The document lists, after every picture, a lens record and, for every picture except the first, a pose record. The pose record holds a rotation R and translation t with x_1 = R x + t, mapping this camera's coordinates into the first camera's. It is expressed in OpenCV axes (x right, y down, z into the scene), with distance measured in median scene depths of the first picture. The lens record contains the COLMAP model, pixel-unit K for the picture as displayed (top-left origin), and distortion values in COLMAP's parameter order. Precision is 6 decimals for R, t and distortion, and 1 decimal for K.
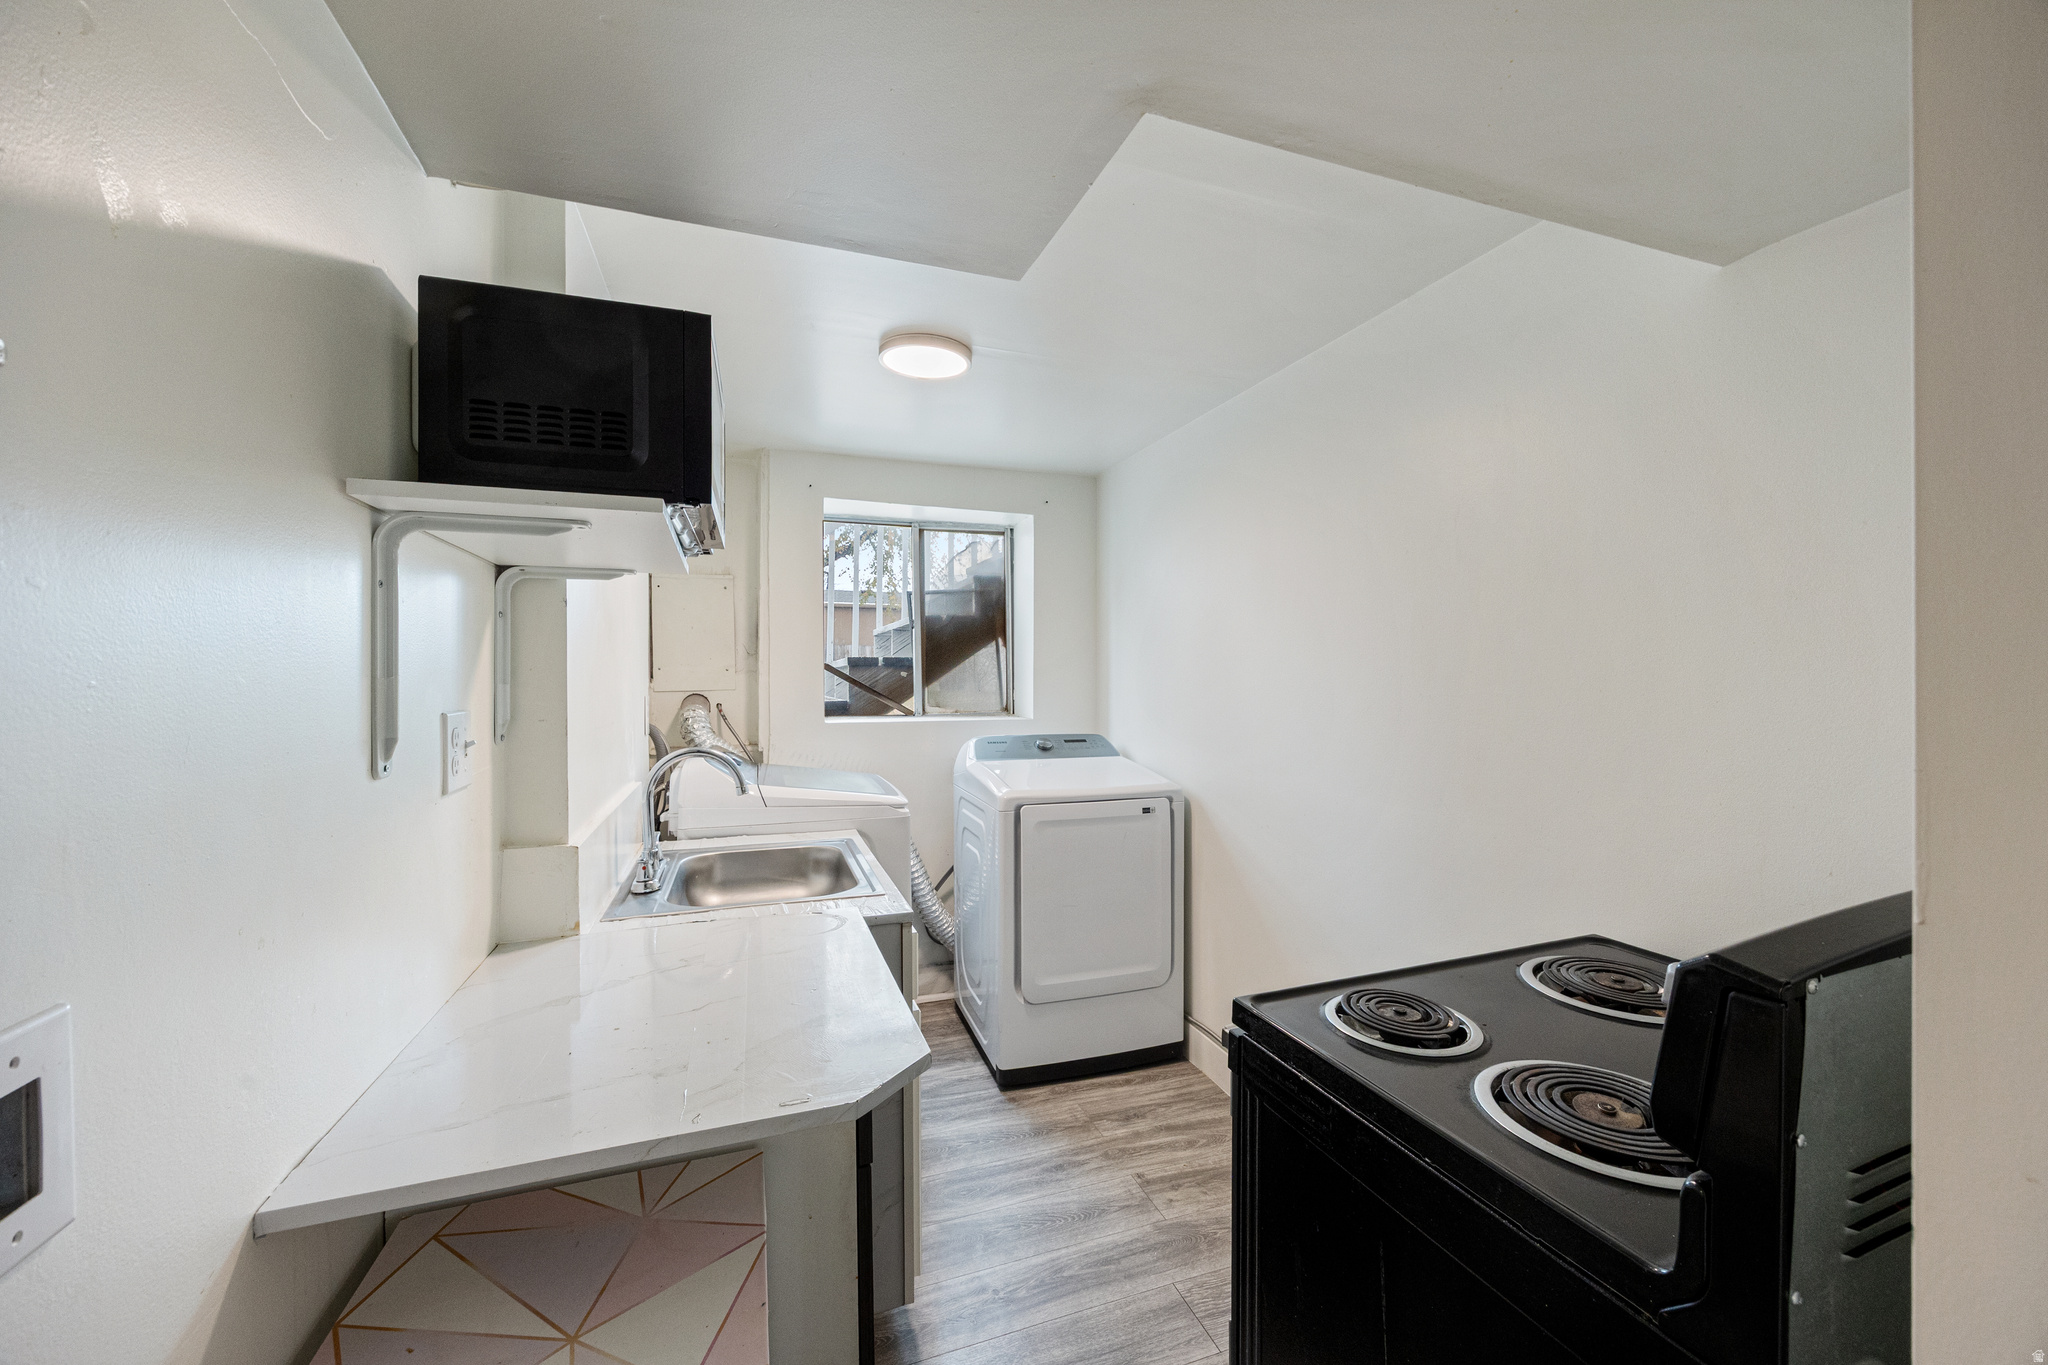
lens RADIAL K [[773.9, 0, 1024.0], [0, 773.9, 682.5], [0, 0, 1]] dist [0.004025, 0.000137]
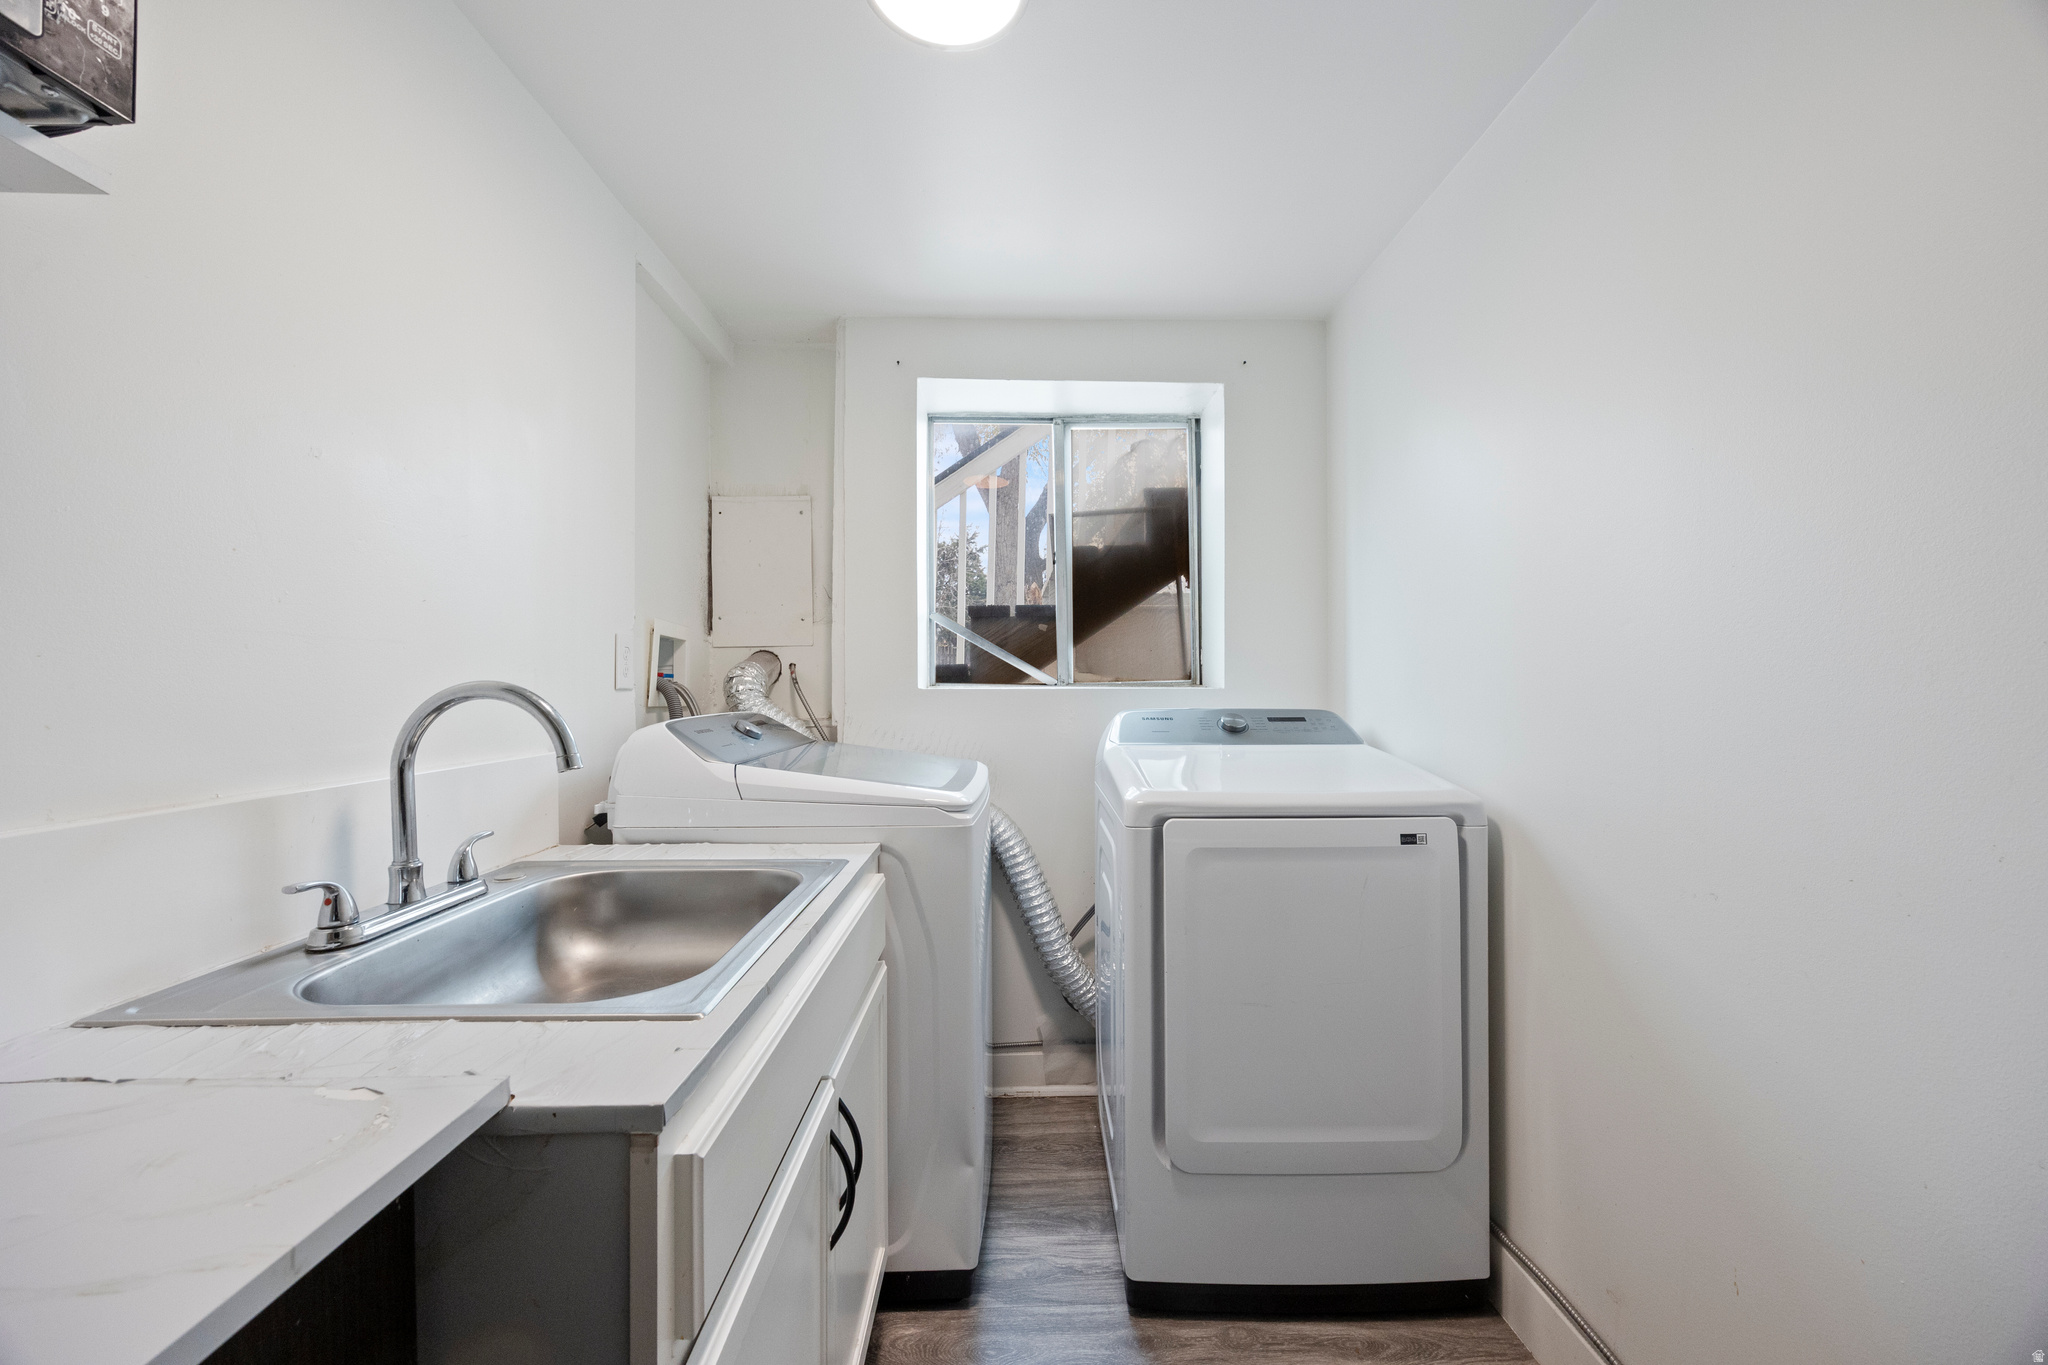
lens RADIAL K [[773.9, 0, 1024.0], [0, 773.9, 682.5], [0, 0, 1]] dist [0.004025, 0.000137]
pose [[0.950149, -0.002788, -0.311784, 0.061340], [0.001041, 0.999983, -0.005772, 0.050461], [0.311794, 0.005160, 0.950136, 0.345180]]
